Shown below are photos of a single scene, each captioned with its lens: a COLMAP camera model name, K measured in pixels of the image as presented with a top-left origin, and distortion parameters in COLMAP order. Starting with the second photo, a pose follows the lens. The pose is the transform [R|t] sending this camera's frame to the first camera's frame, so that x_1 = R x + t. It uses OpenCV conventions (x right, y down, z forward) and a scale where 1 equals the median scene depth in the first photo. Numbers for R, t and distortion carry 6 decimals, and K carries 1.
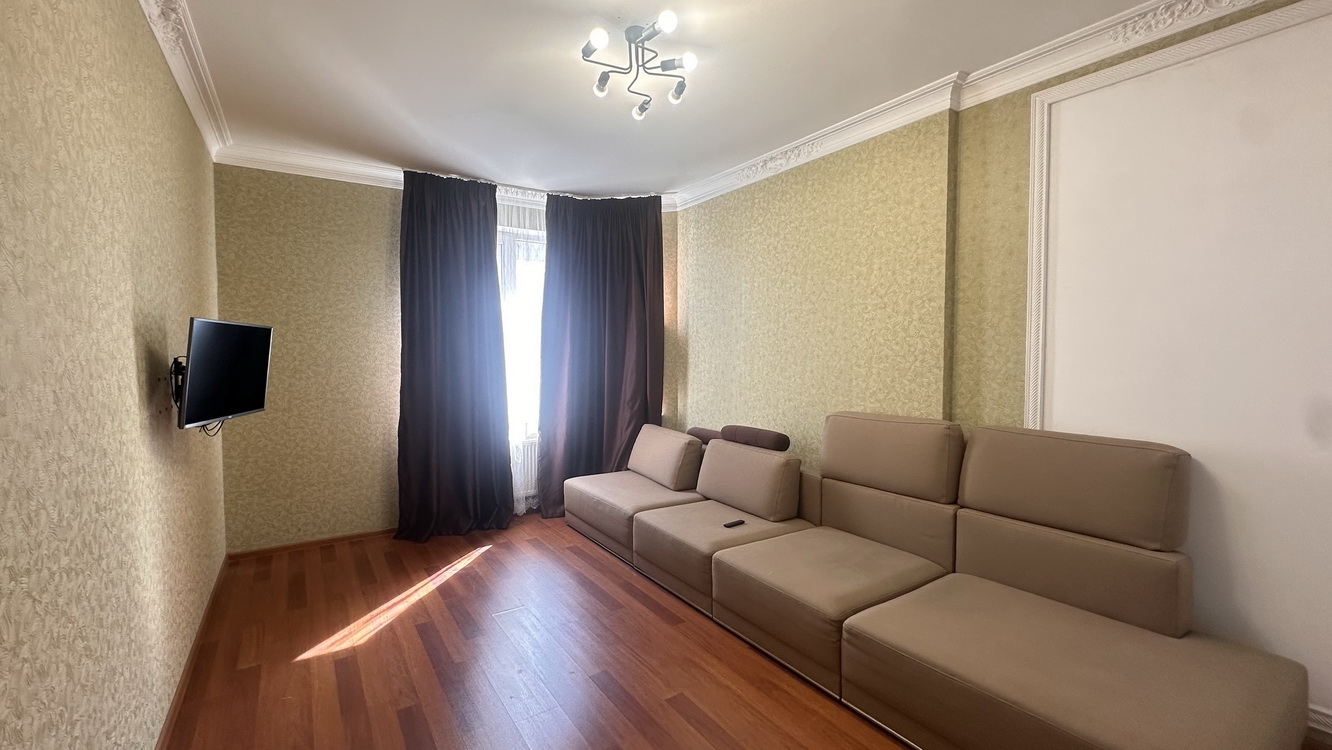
lens RADIAL K [[533.4, 0, 640.5], [0, 533.4, 352.3], [0, 0, 1]] dist [-0.000607, 0.000245]
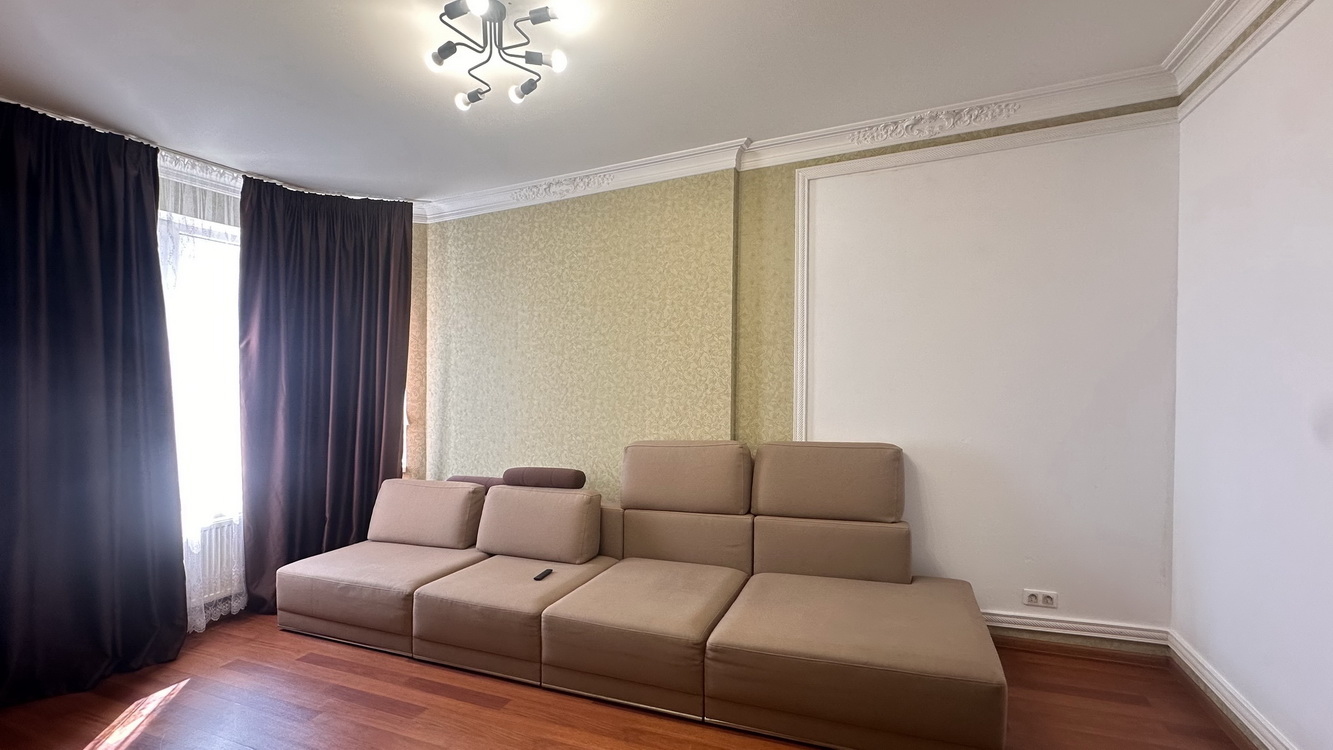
lens RADIAL K [[561.5, 0, 661.5], [0, 561.5, 372.3], [0, 0, 1]] dist [-0.000713, -0.000045]
pose [[0.828070, -0.011114, 0.560515, -0.193120], [0.028301, 0.999357, -0.021995, 0.003831], [-0.559910, 0.034077, 0.827852, 0.086622]]
